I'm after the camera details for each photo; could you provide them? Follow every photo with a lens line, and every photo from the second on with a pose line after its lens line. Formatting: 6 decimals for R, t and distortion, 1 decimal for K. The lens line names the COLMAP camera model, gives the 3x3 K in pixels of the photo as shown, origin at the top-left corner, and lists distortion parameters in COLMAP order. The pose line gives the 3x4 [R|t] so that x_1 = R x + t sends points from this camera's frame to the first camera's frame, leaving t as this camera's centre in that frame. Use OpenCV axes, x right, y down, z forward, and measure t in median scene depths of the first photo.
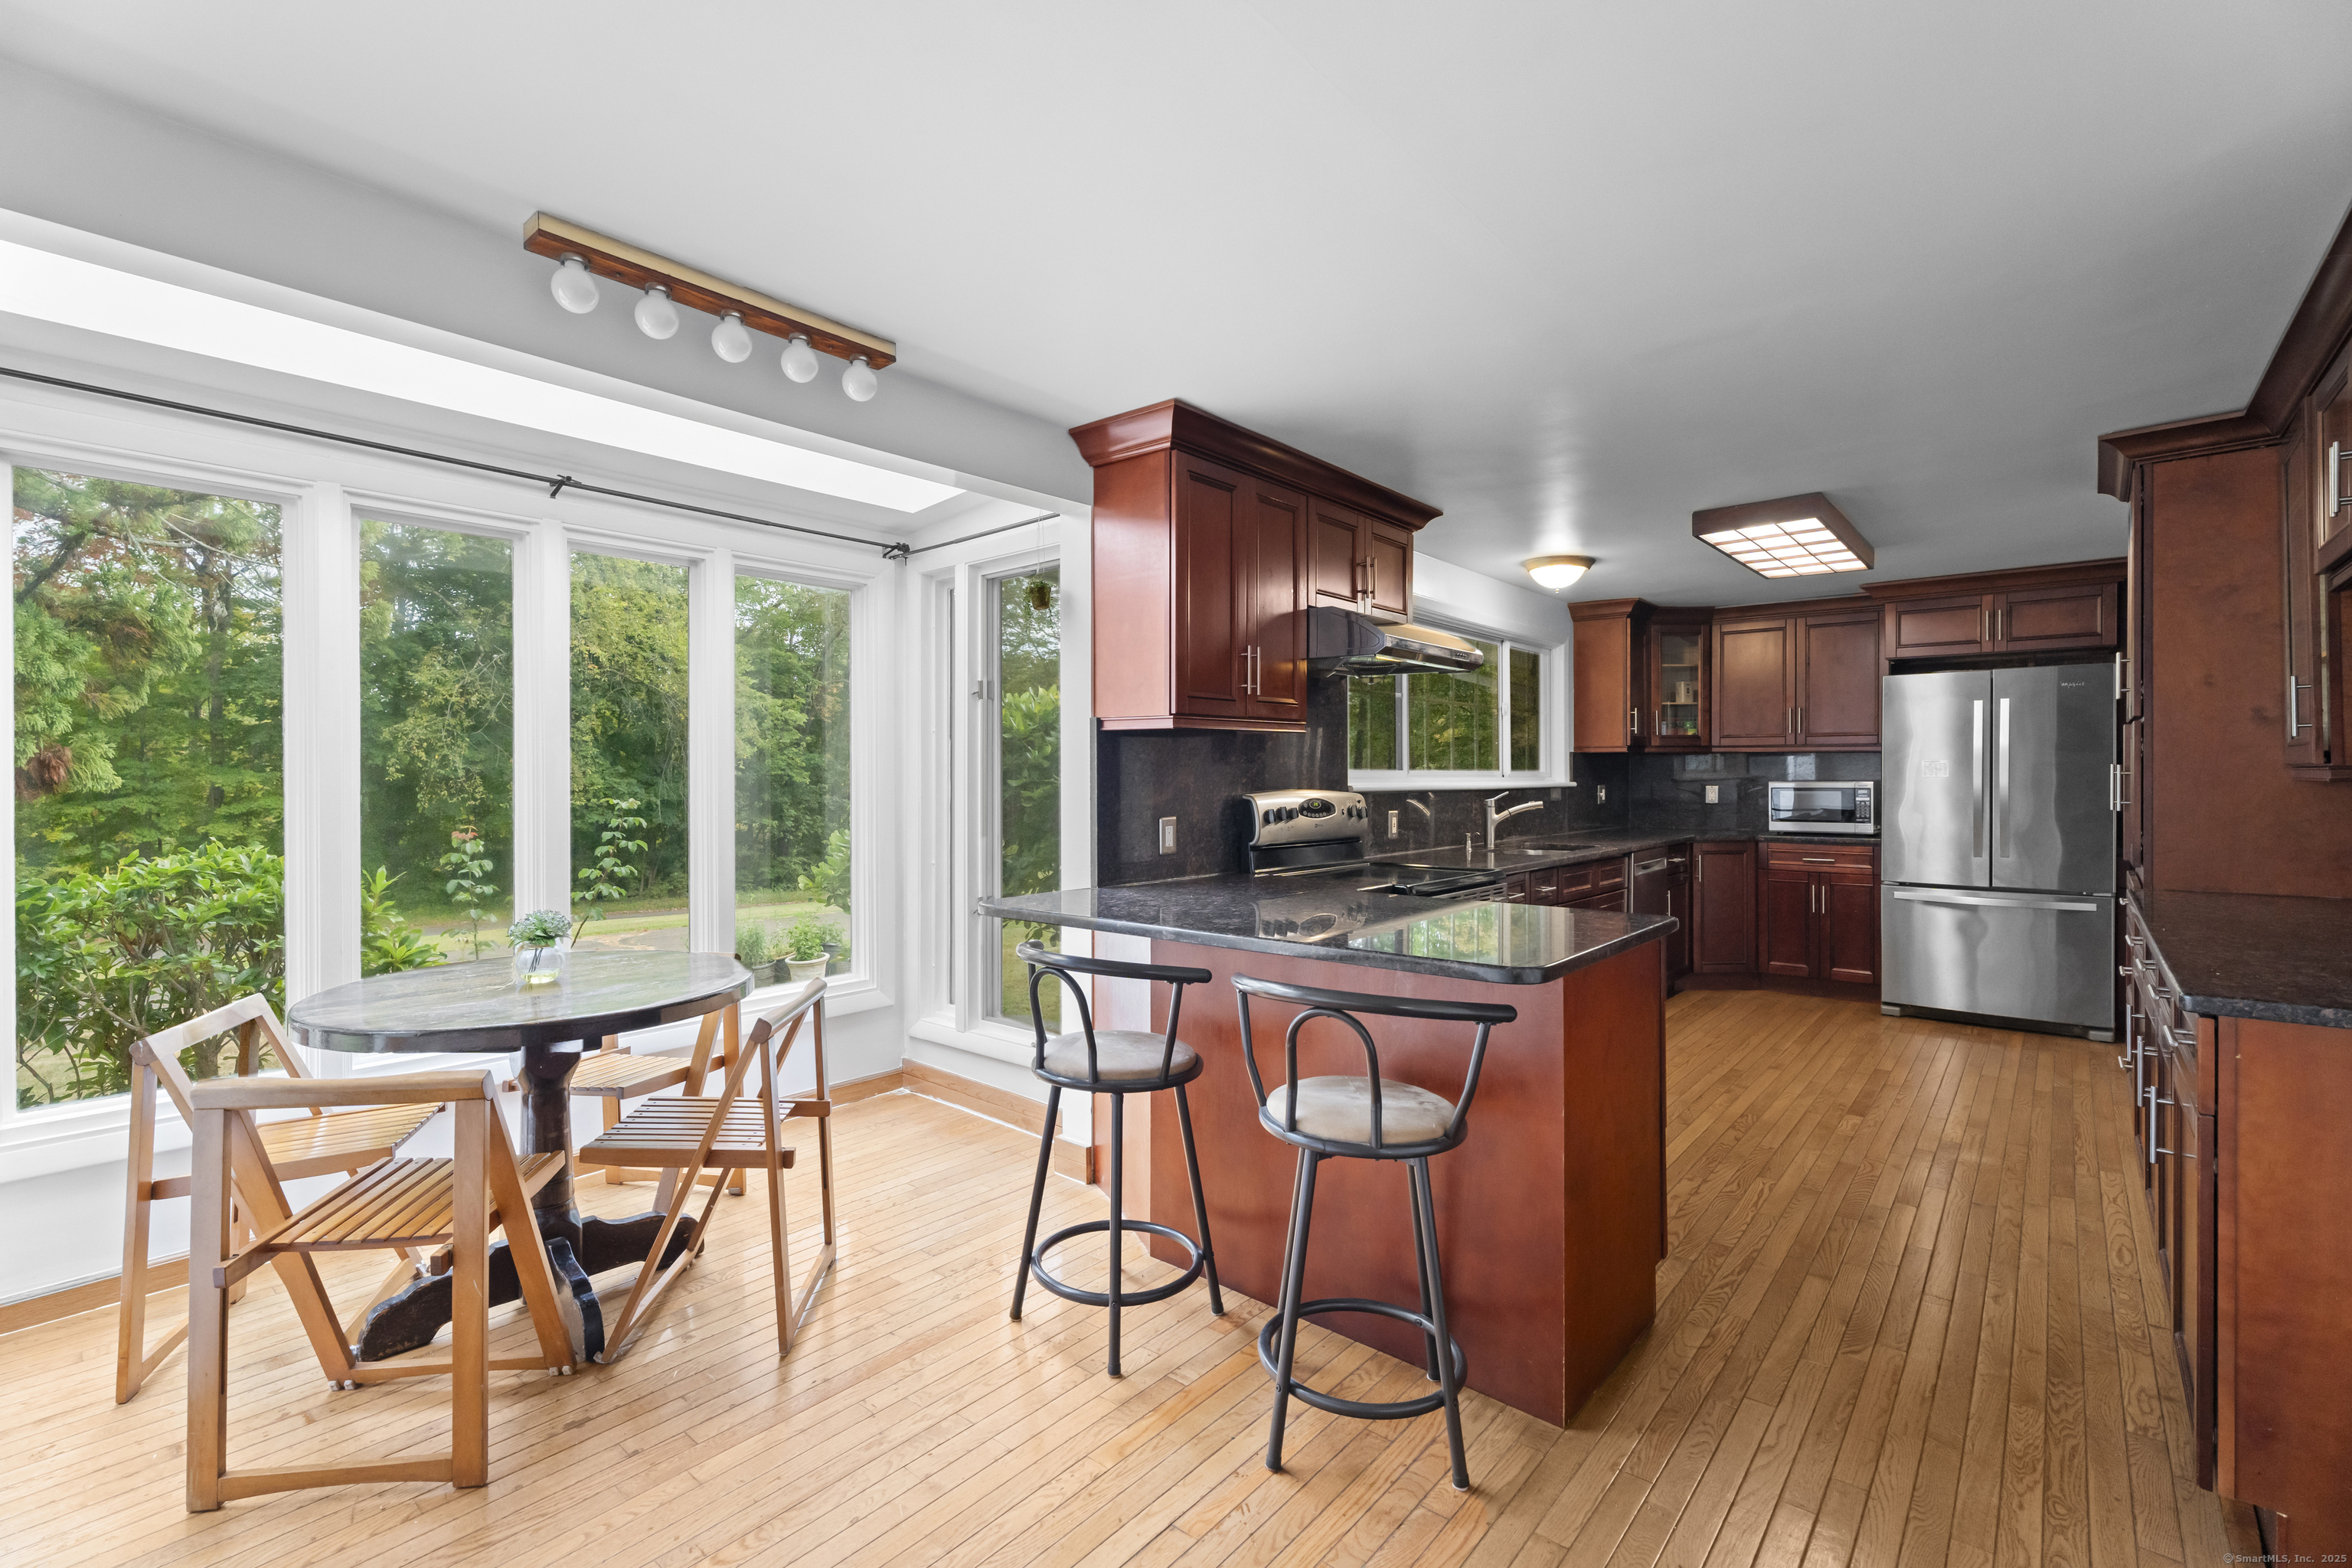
lens RADIAL K [[1042.7, 0, 1168.2], [0, 1042.7, 775.6], [0, 0, 1]] dist [-0.001617, 0.003192]
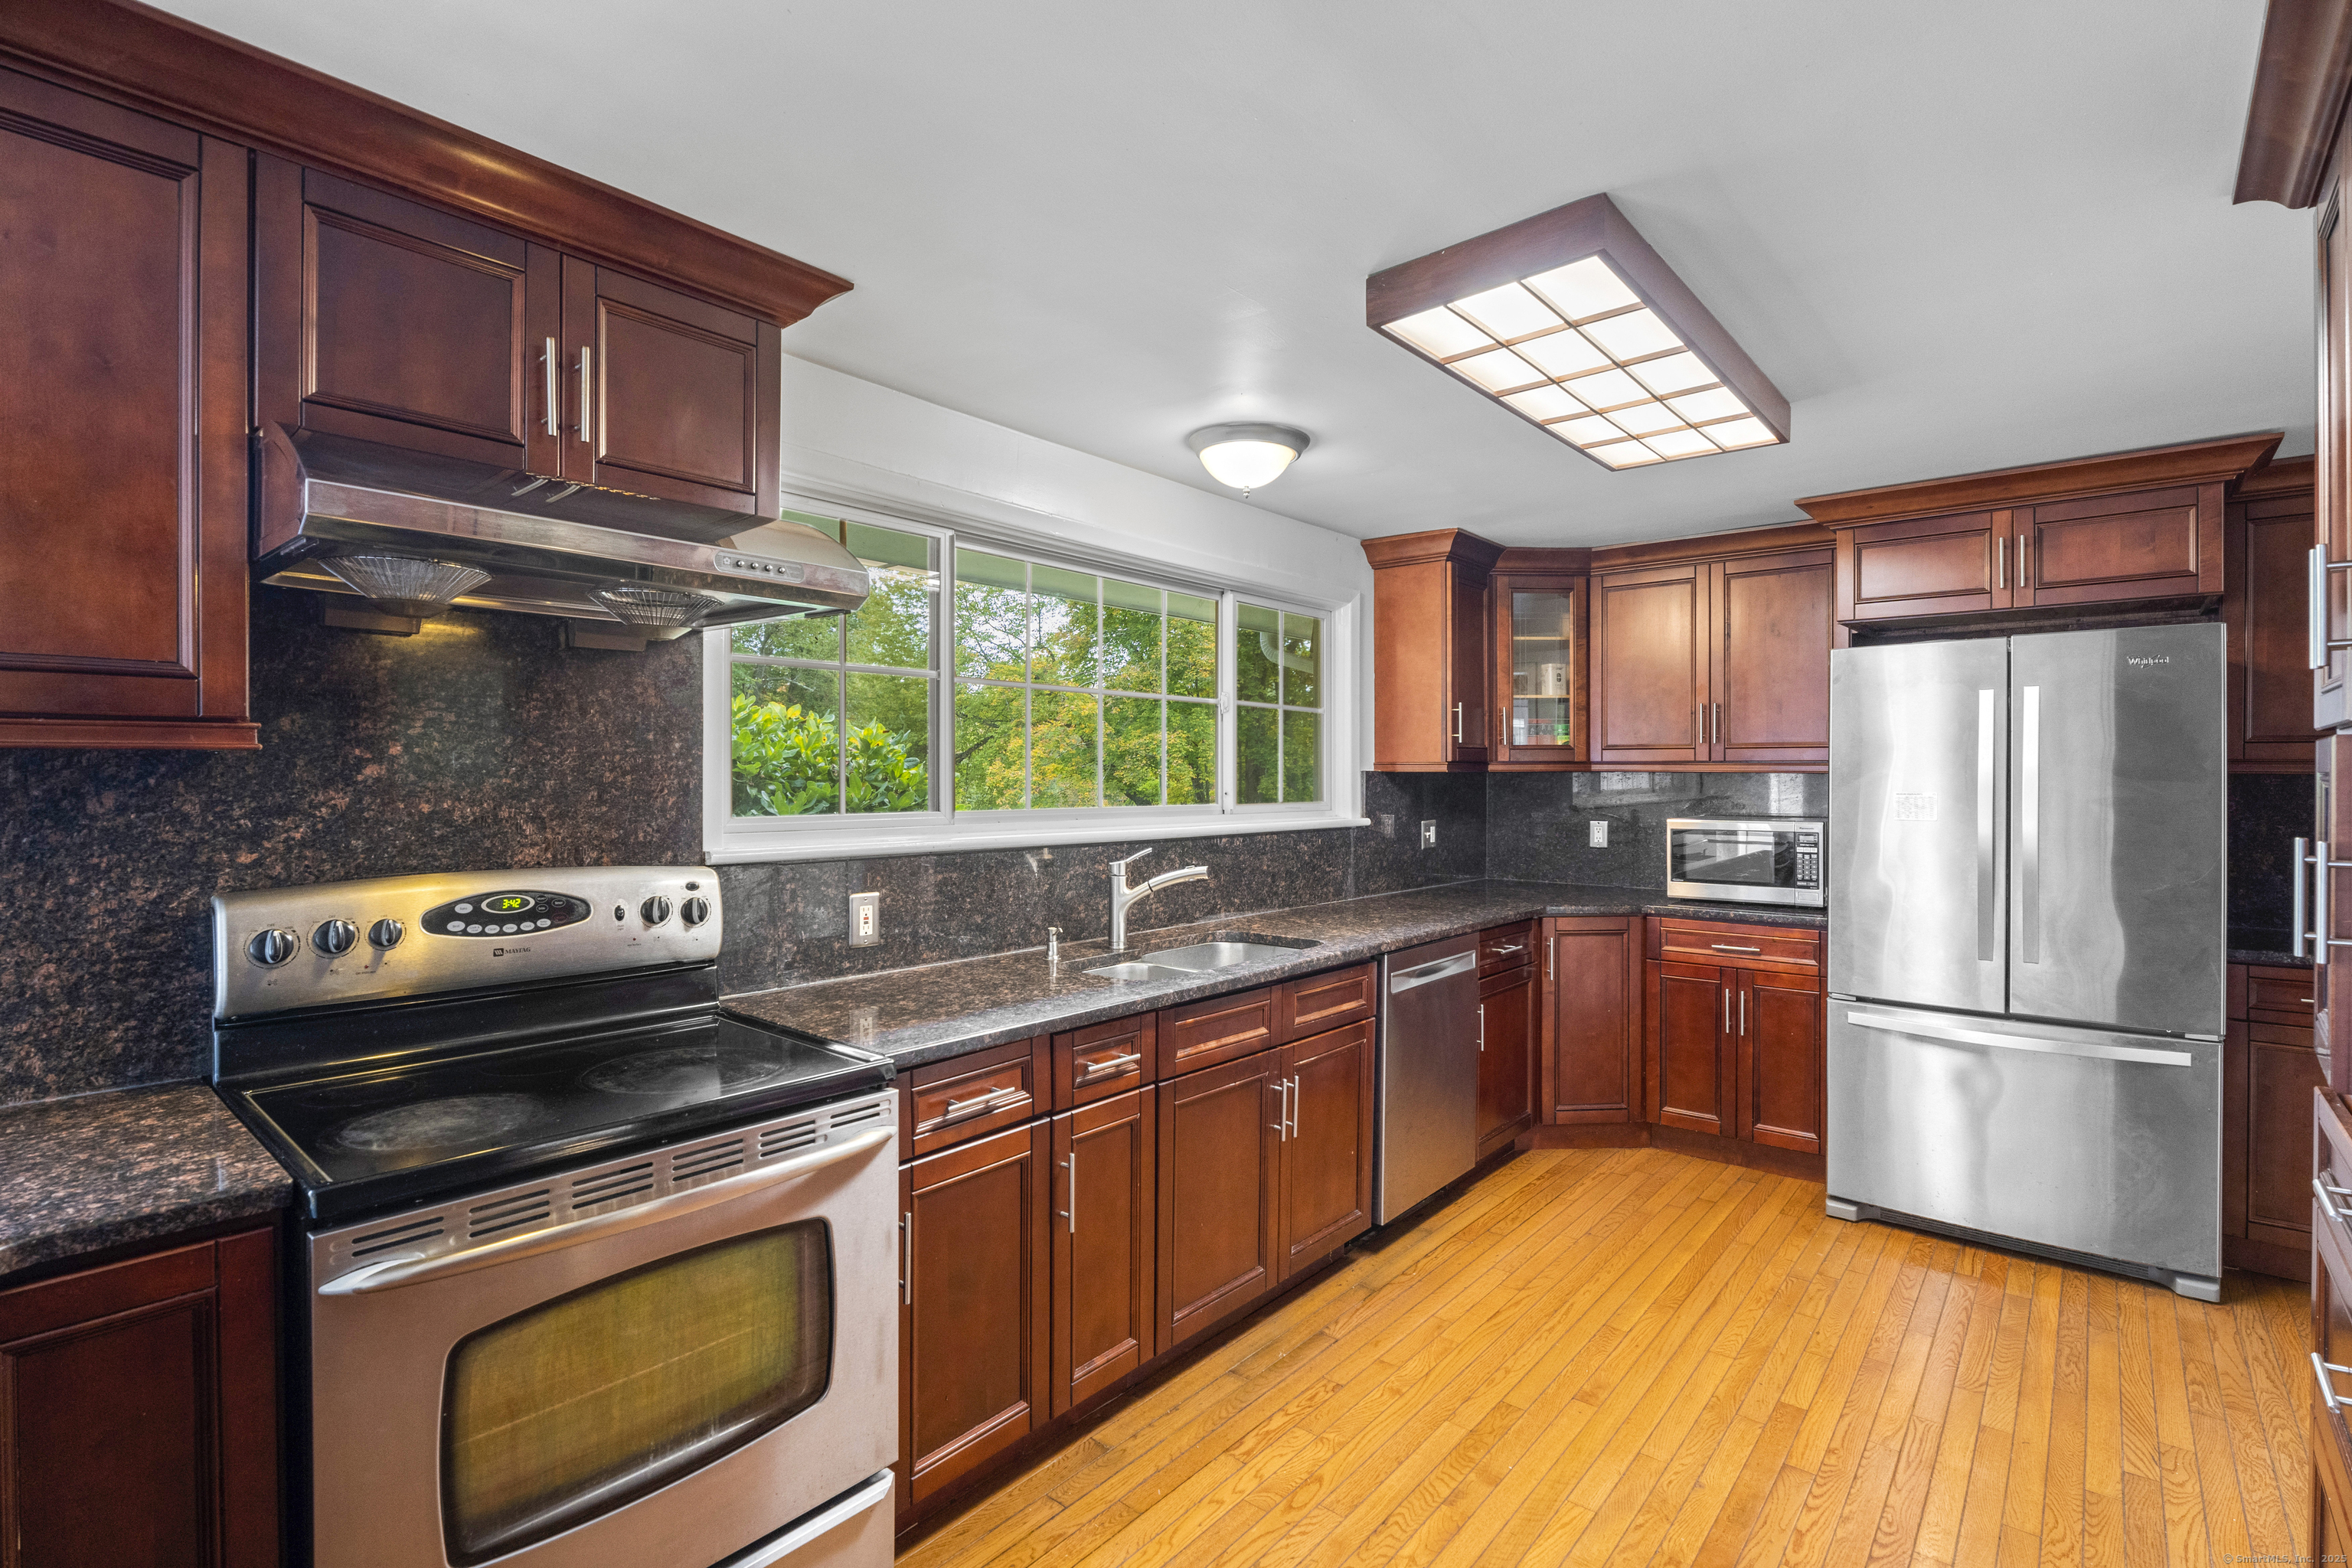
lens RADIAL K [[1042.7, 0, 1226.3], [0, 1042.7, 775.9], [0, 0, 1]] dist [-0.001617, 0.003192]
pose [[0.999878, 0.002048, 0.015476, 0.324486], [-0.002007, 0.999994, -0.002648, -0.020070], [-0.015481, 0.002616, 0.999877, 0.400487]]
